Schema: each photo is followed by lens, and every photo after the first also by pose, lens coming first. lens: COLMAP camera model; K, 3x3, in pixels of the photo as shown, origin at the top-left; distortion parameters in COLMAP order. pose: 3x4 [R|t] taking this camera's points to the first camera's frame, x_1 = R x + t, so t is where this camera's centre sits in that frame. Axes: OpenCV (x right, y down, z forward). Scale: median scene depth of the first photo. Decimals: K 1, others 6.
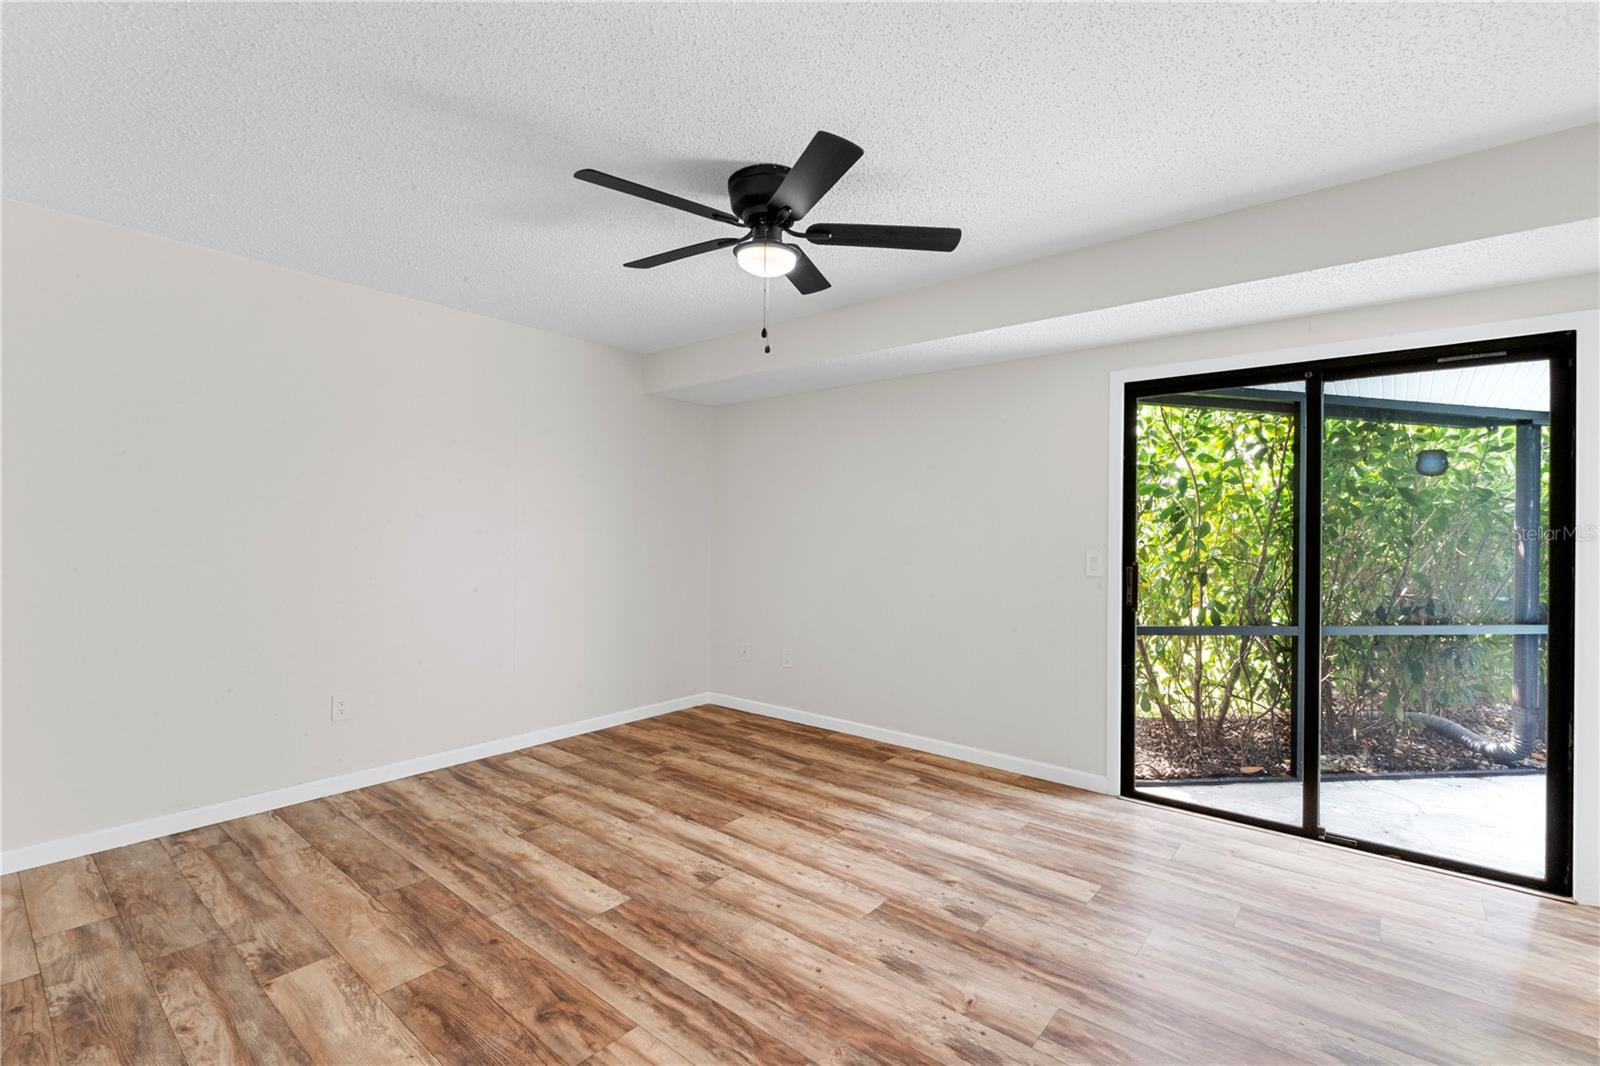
lens RADIAL K [[716.8, 0, 805.8], [0, 716.8, 535.8], [0, 0, 1]] dist [-0.001361, 0.000592]
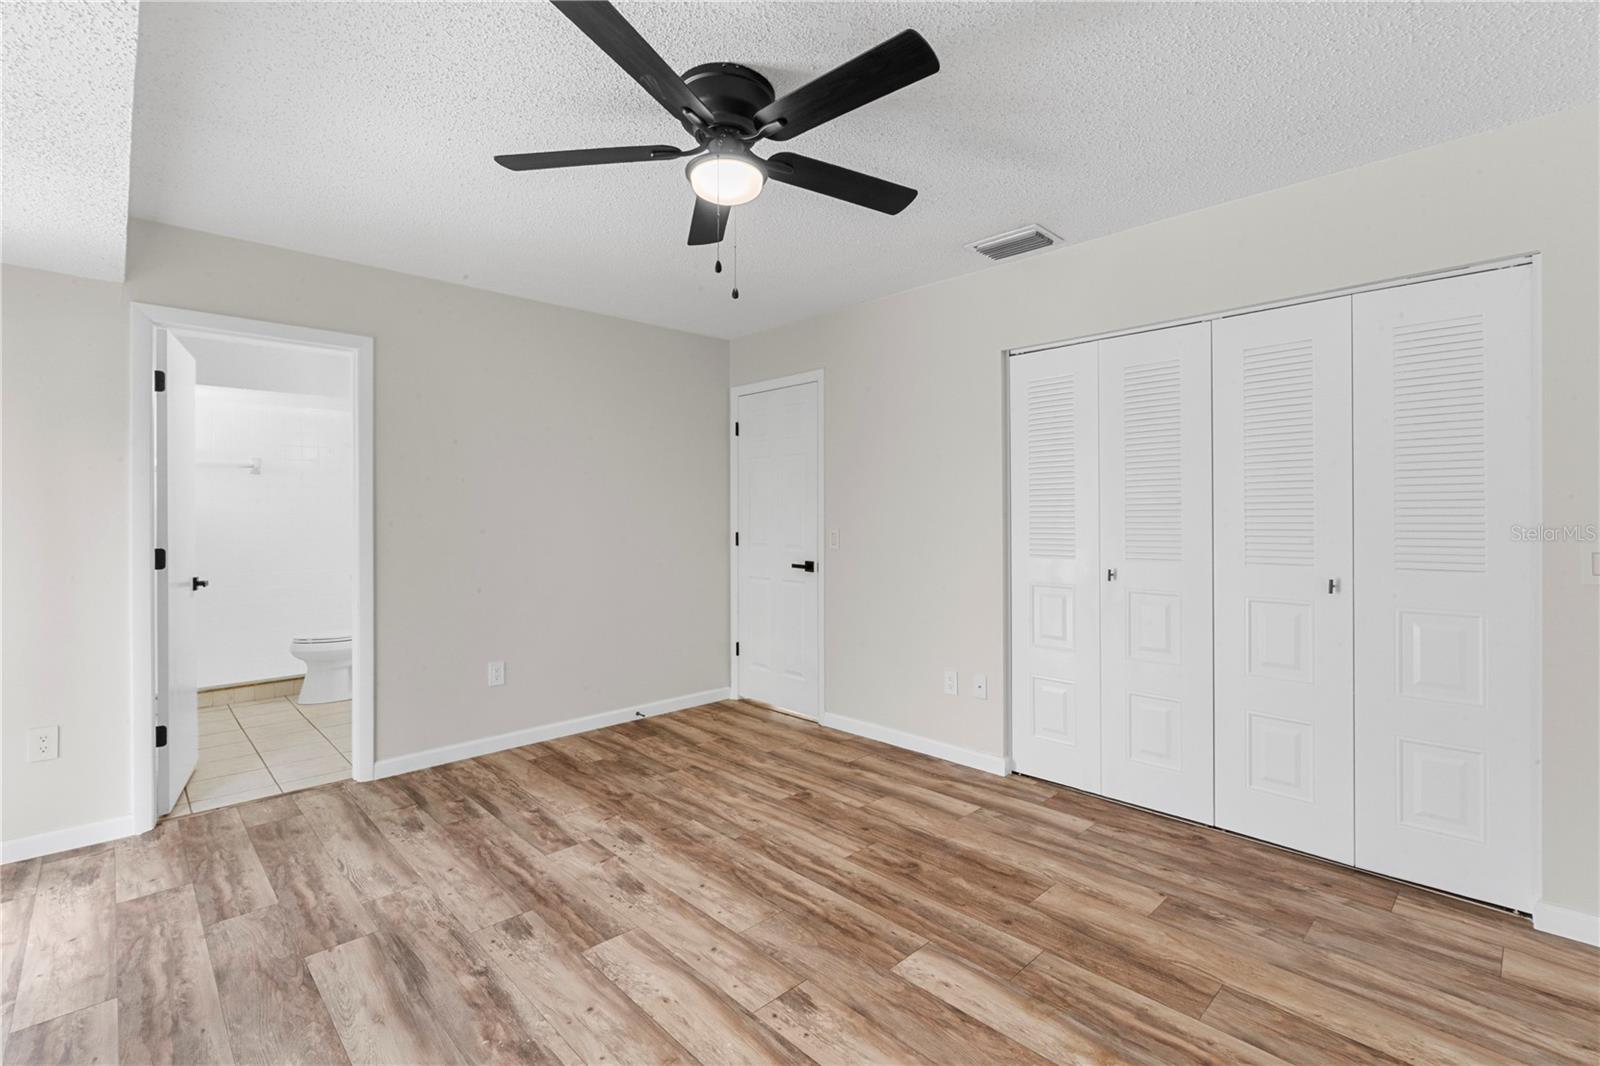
lens RADIAL K [[729.0, 0, 804.2], [0, 729.0, 536.7], [0, 0, 1]] dist [-0.002185, 0.001833]
pose [[-0.992688, -0.005819, 0.120570, -0.253350], [-0.001484, 0.999350, 0.036014, -0.008539], [-0.120701, 0.035571, -0.992051, 1.880263]]
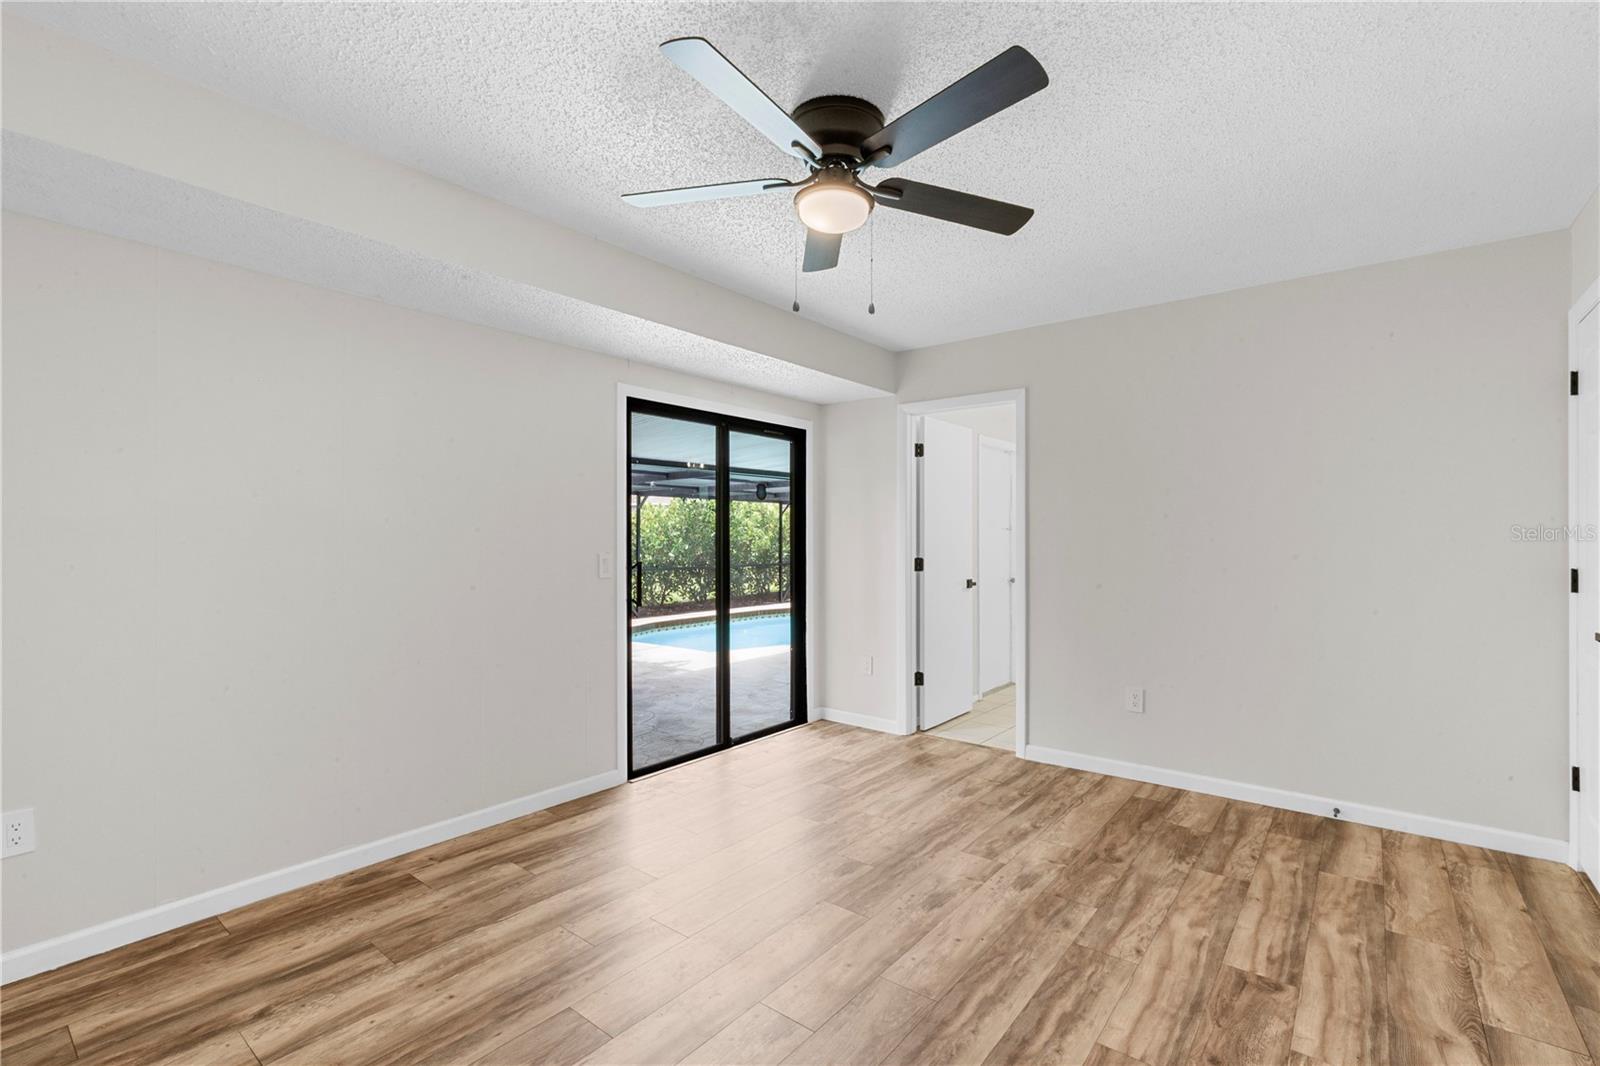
lens RADIAL K [[716.8, 0, 805.8], [0, 716.8, 535.8], [0, 0, 1]] dist [-0.001361, 0.000592]
pose [[-0.012509, -0.004745, 0.999911, -0.930075], [0.007048, 0.999963, 0.004834, -0.011267], [-0.999897, 0.007108, -0.012475, 1.085905]]
